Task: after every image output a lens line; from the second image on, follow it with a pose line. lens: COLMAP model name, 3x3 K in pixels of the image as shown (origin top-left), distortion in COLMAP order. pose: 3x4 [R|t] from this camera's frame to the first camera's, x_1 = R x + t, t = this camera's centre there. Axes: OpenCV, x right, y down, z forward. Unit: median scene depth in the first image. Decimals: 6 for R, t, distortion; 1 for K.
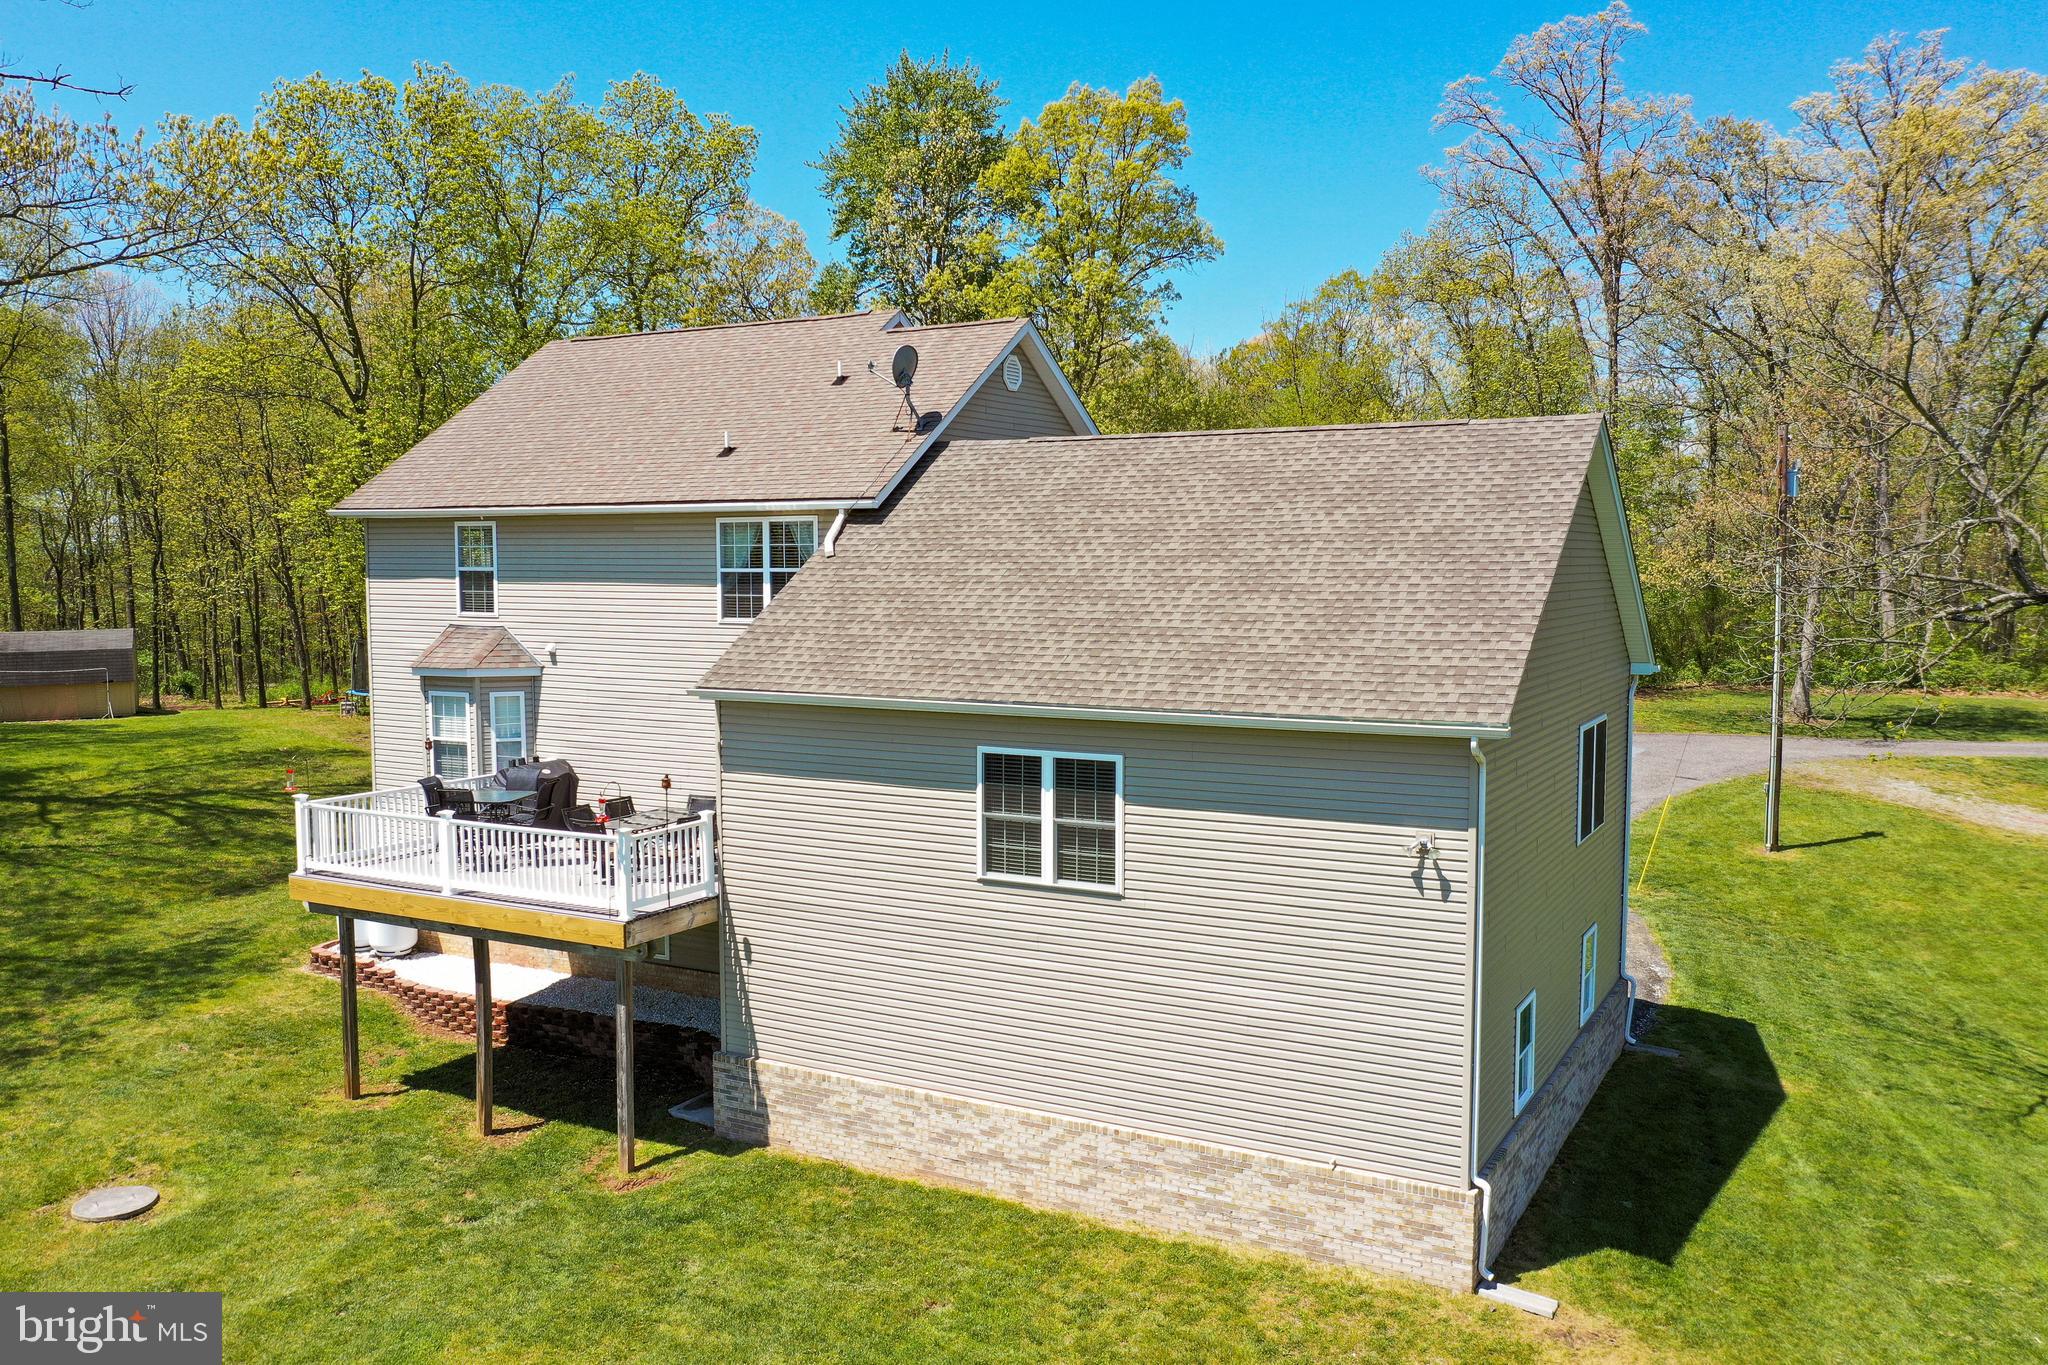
lens RADIAL K [[1616.9, 0, 1020.3], [0, 1616.9, 683.2], [0, 0, 1]] dist [-0.015925, -0.002852]
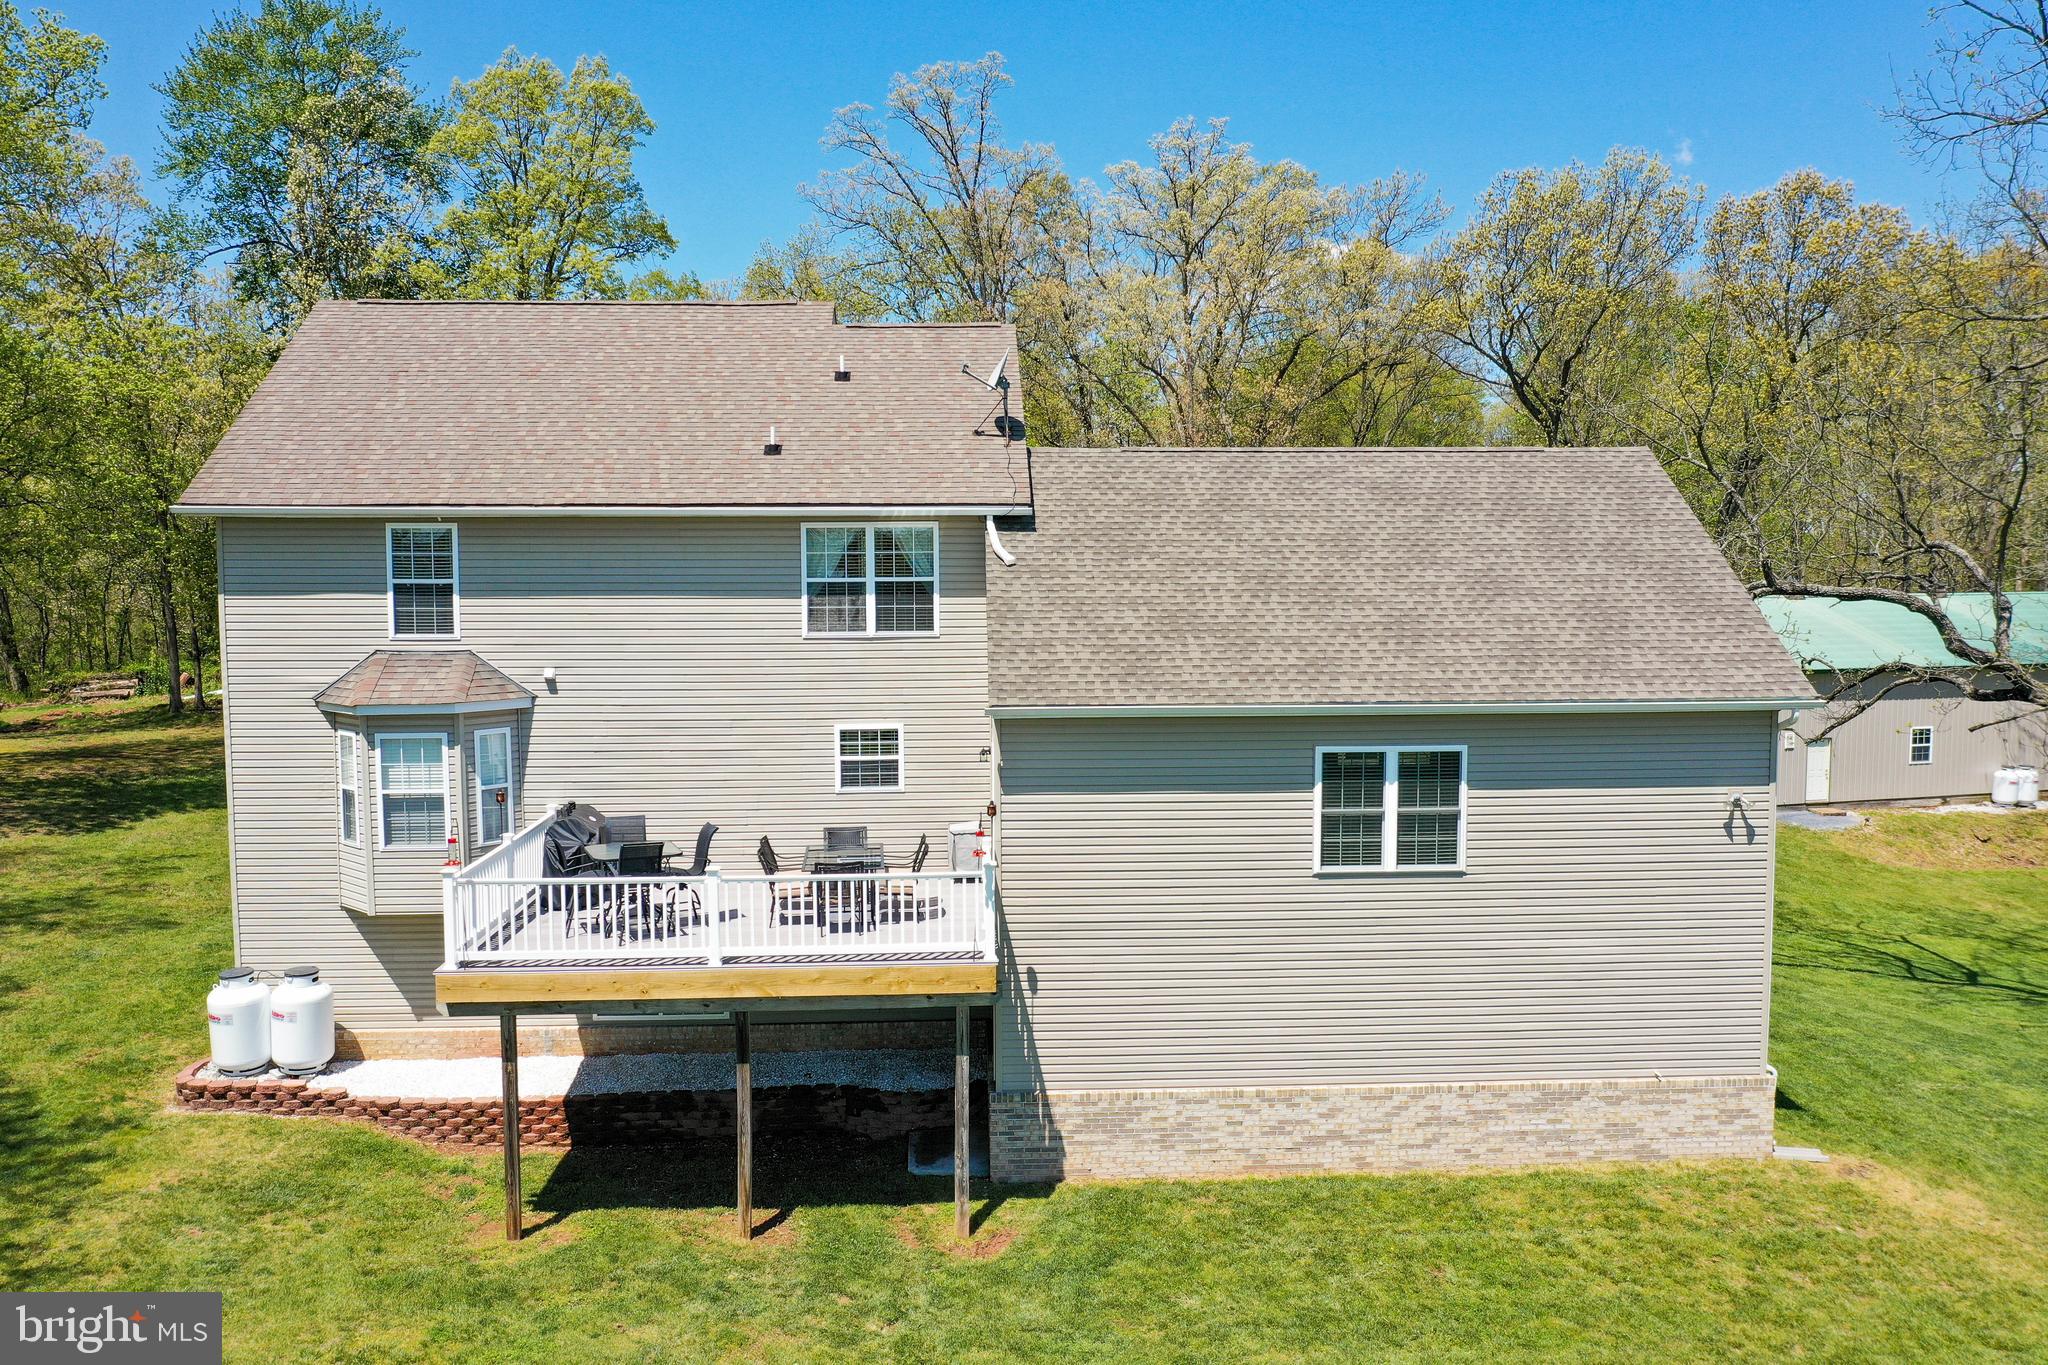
lens RADIAL K [[1616.9, 0, 1018.1], [0, 1616.9, 687.3], [0, 0, 1]] dist [-0.015925, -0.002852]
pose [[0.849344, -0.043480, 0.526047, -0.681352], [0.043121, 0.998986, 0.012948, -0.019671], [-0.526076, 0.011686, 0.850357, 0.197389]]
